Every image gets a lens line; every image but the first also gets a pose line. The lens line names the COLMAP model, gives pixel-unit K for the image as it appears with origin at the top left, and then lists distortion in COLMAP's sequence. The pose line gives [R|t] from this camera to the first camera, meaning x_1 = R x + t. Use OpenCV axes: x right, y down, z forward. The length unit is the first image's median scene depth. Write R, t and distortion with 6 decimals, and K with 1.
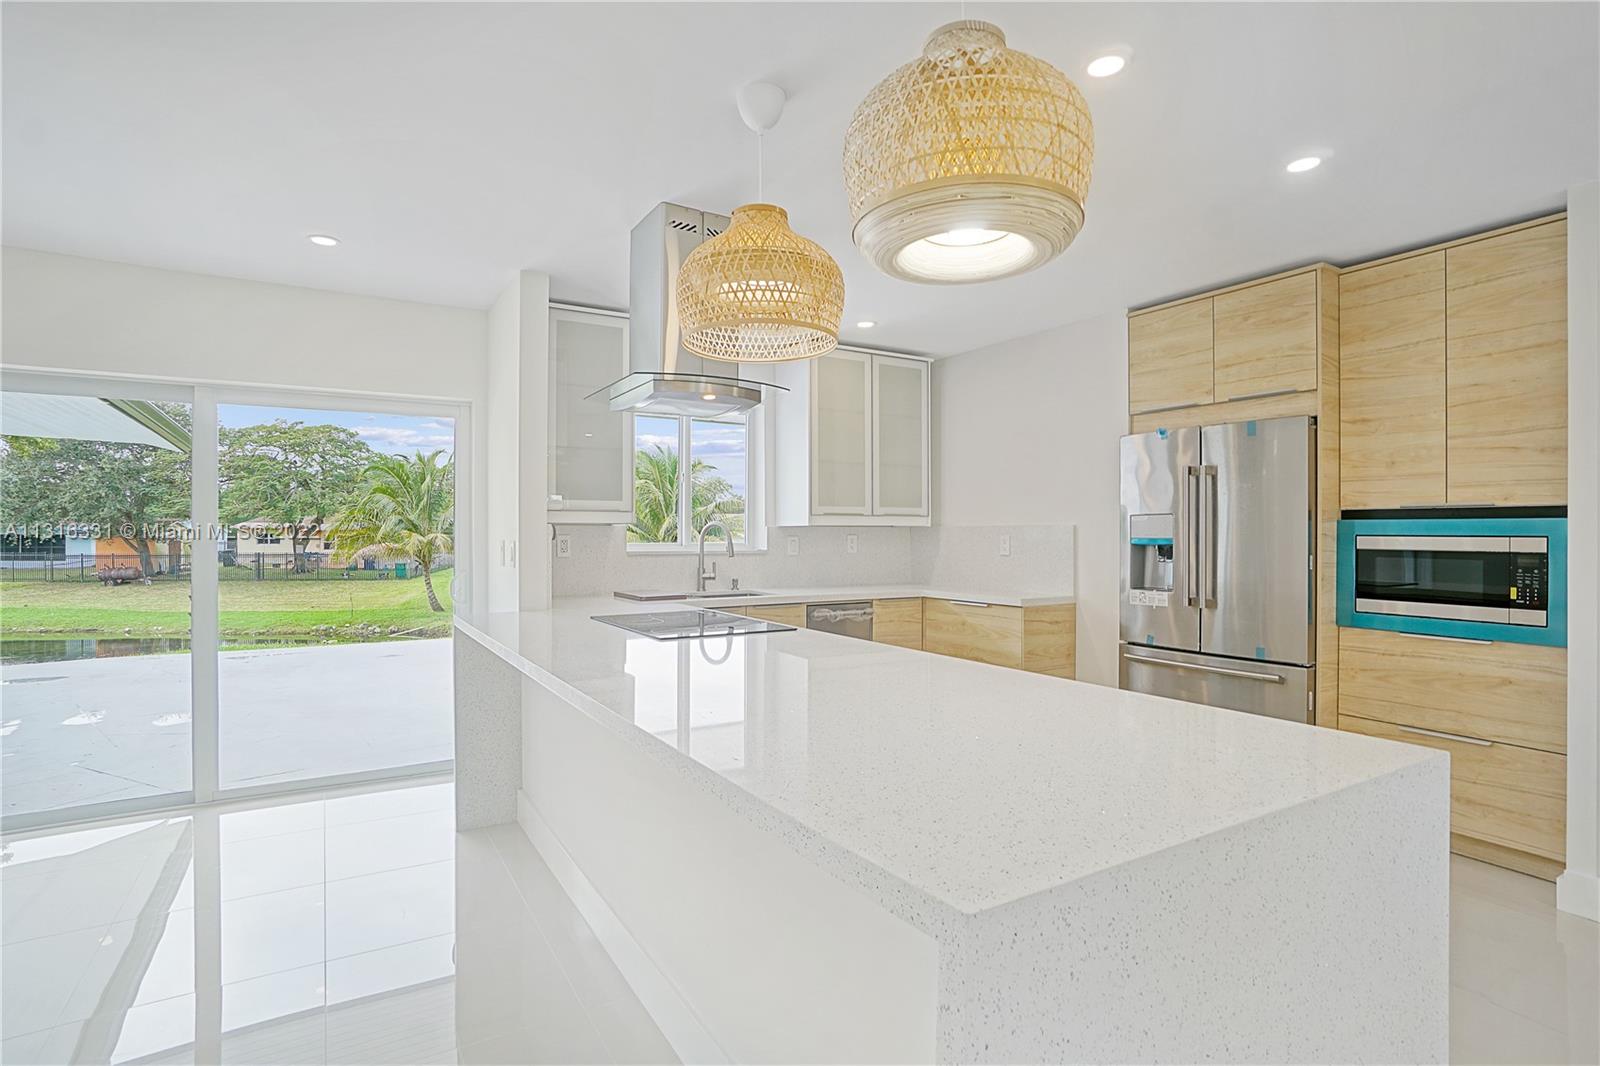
lens RADIAL K [[783.2, 0, 800.0], [0, 783.2, 533.0], [0, 0, 1]] dist [-0.034023, 0.001181]
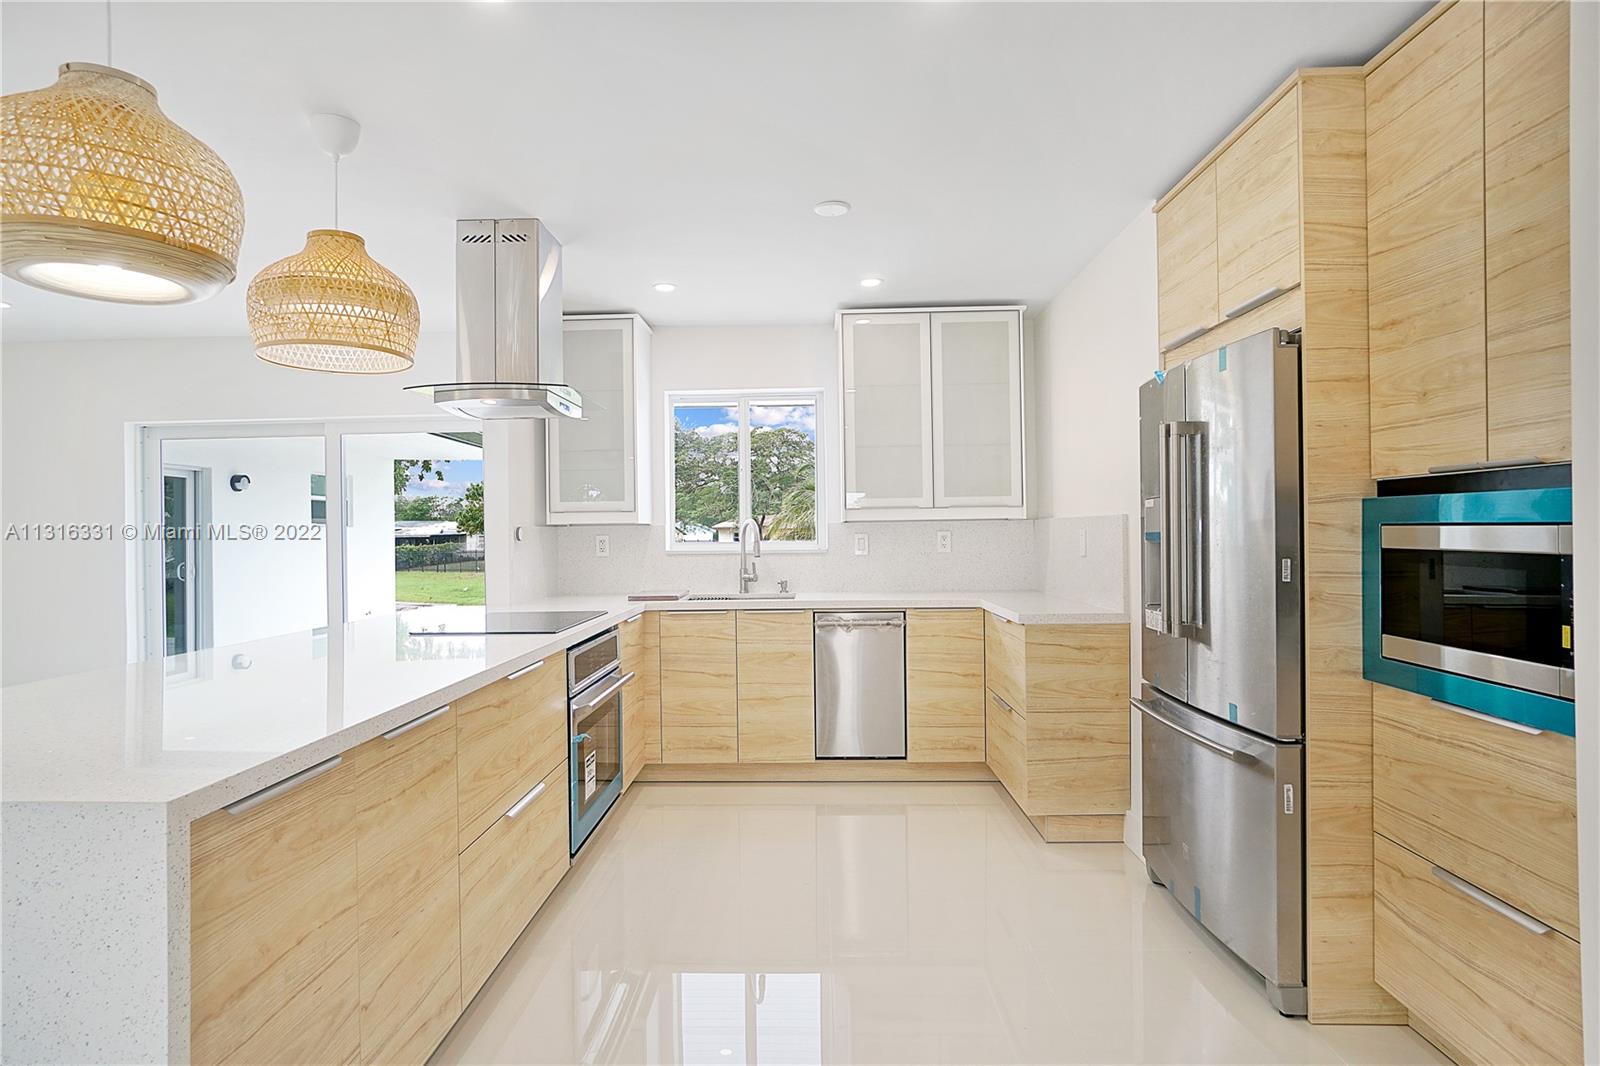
lens RADIAL K [[878.9, 0, 800.0], [0, 878.9, 533.0], [0, 0, 1]] dist [-0.002159, -0.001919]
pose [[0.839784, -0.011798, -0.542793, 0.309778], [0.015378, 0.999880, 0.002058, 0.000563], [0.542703, -0.010075, 0.839864, 0.091713]]
